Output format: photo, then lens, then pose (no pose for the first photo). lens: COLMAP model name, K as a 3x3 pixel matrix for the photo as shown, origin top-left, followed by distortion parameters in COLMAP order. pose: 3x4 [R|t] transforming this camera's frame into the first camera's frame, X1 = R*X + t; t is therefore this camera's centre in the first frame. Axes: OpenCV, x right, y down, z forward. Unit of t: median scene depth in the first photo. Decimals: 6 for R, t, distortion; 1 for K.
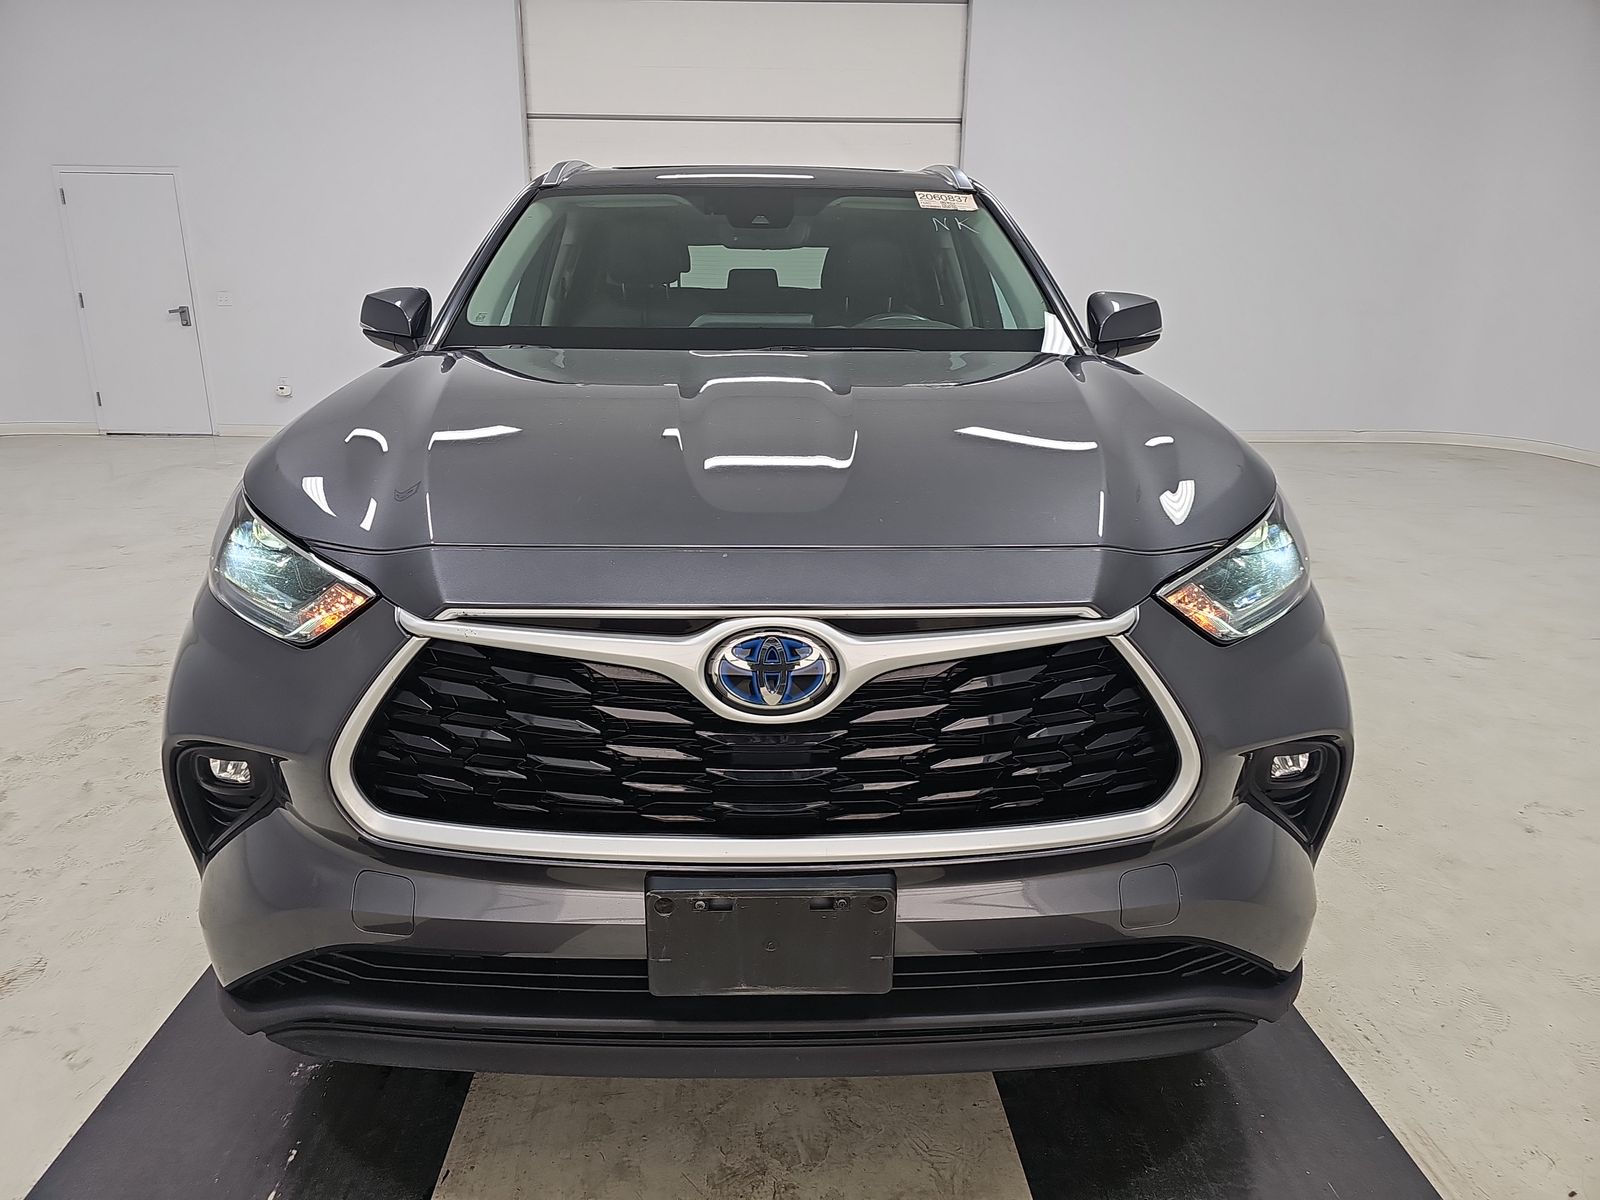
lens RADIAL K [[1063.3, 0, 800.0], [0, 1063.3, 600.0], [0, 0, 1]] dist [0.035372, -0.037380]
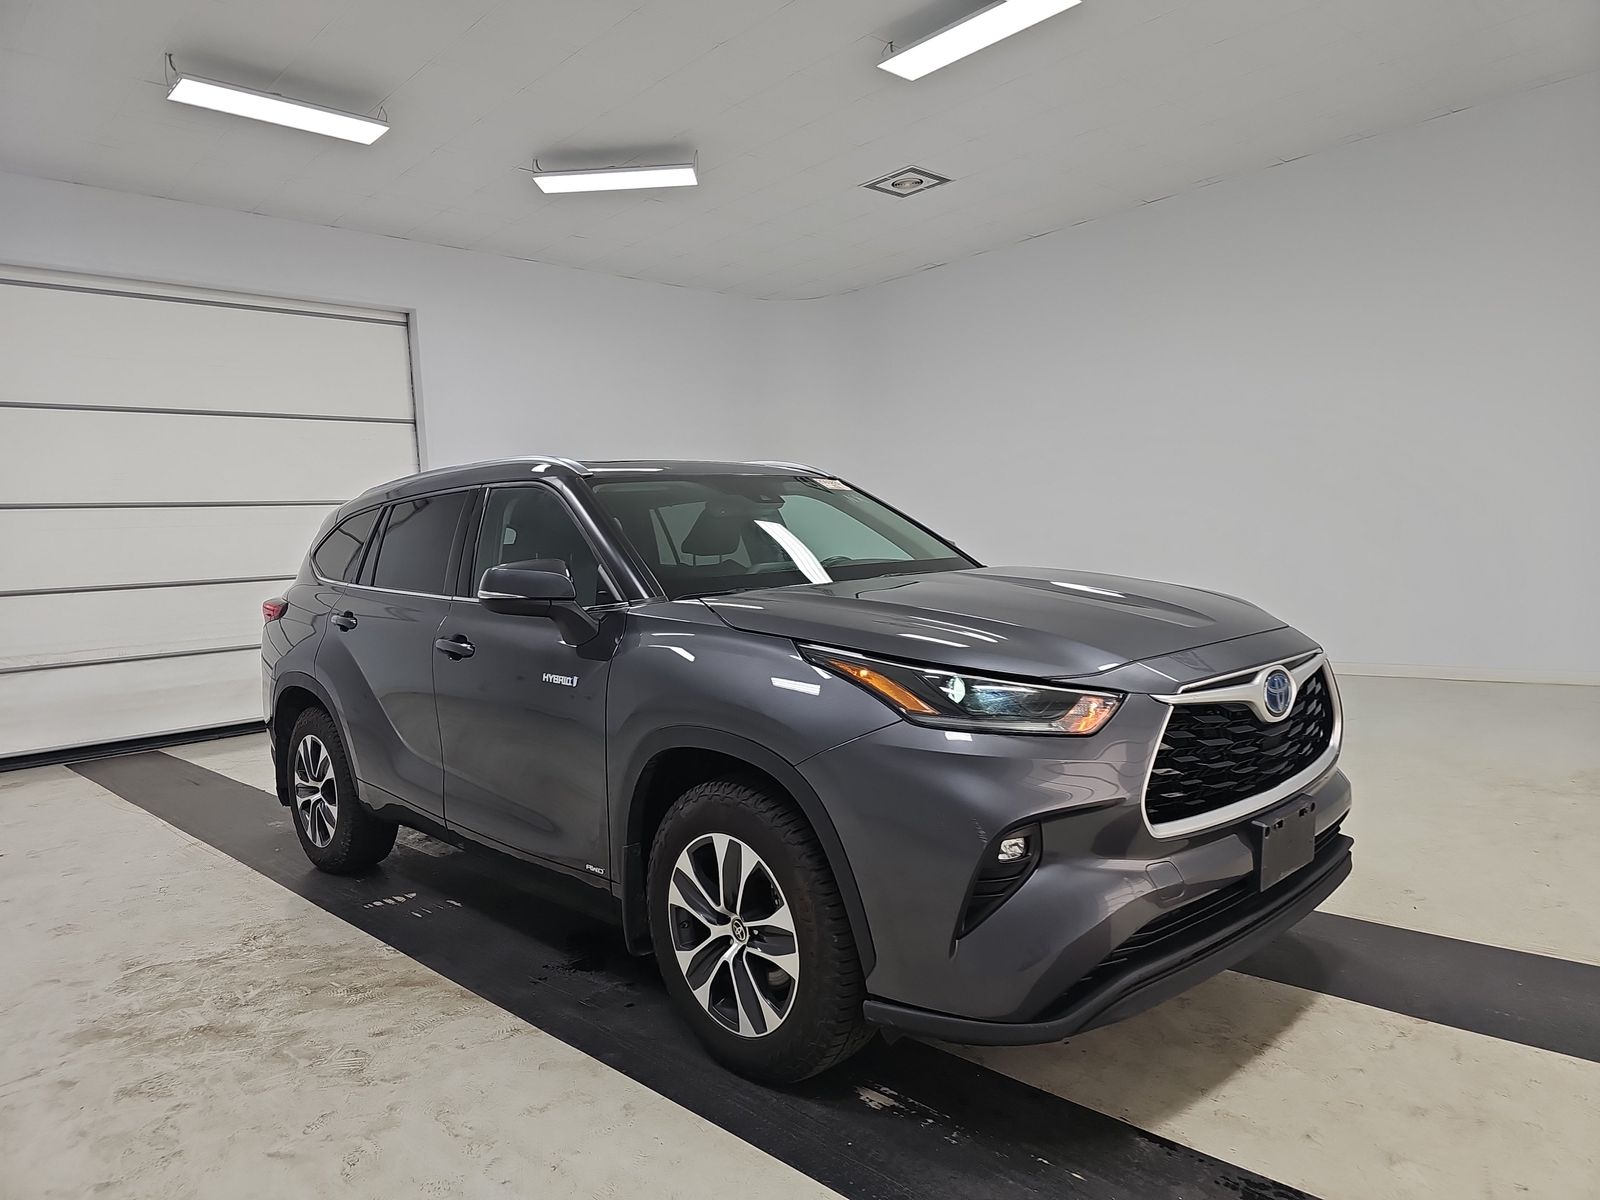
lens RADIAL K [[1063.3, 0, 800.0], [0, 1063.3, 600.0], [0, 0, 1]] dist [0.035372, -0.037380]
pose [[0.733775, -0.079842, 0.674685, -1.499302], [0.248952, 0.955596, -0.157671, -0.005459], [-0.632138, 0.283659, 0.721069, 0.047101]]
